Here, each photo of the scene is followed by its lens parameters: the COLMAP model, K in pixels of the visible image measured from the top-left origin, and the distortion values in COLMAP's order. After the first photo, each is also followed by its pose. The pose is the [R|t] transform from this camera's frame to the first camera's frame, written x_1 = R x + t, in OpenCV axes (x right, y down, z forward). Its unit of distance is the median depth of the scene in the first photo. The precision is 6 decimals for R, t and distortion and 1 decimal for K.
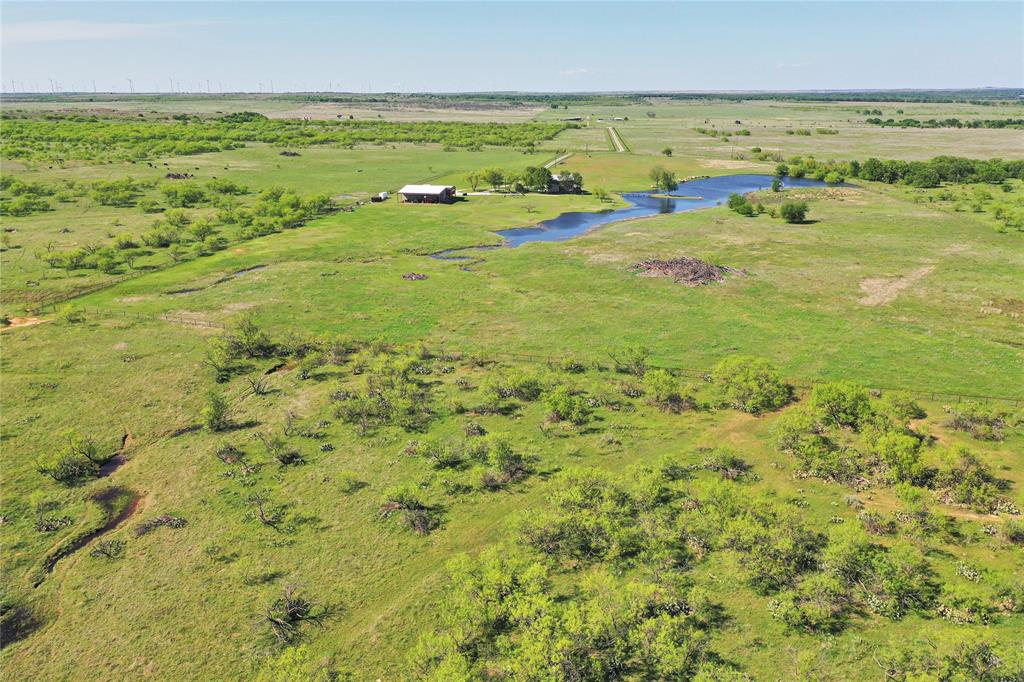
lens RADIAL K [[812.1, 0, 513.1], [0, 812.1, 340.2], [0, 0, 1]] dist [0.011536, -0.000443]
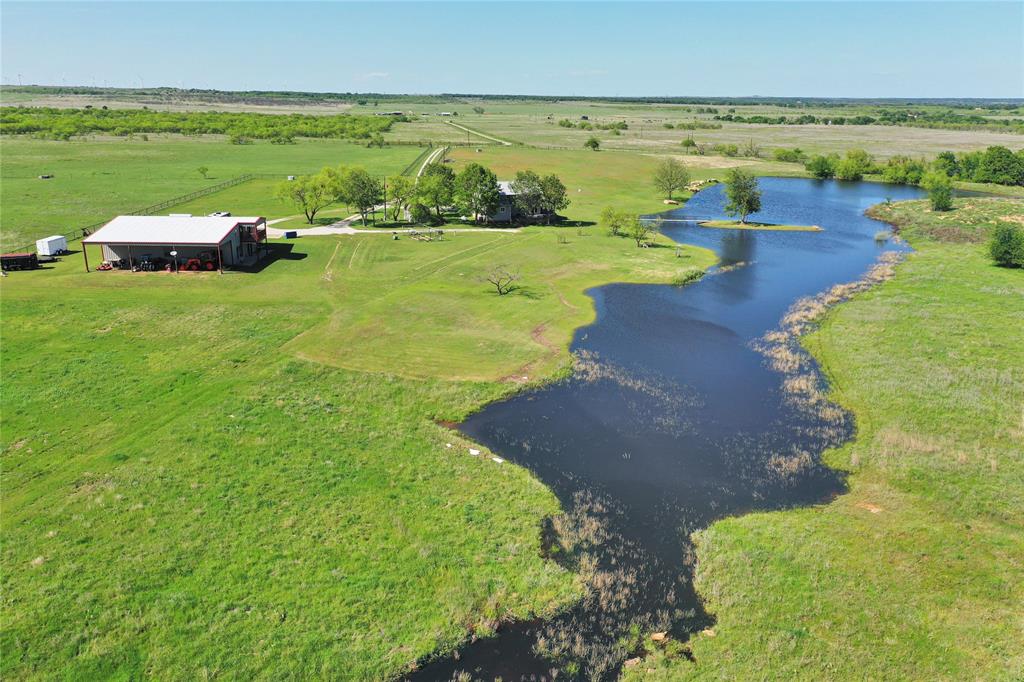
lens RADIAL K [[812.1, 0, 510.4], [0, 812.1, 341.5], [0, 0, 1]] dist [0.011536, -0.000443]
pose [[0.972138, -0.056310, 0.227546, -0.027804], [0.057165, 0.998361, 0.002833, -0.070723], [-0.227333, 0.010253, 0.973763, 0.342138]]
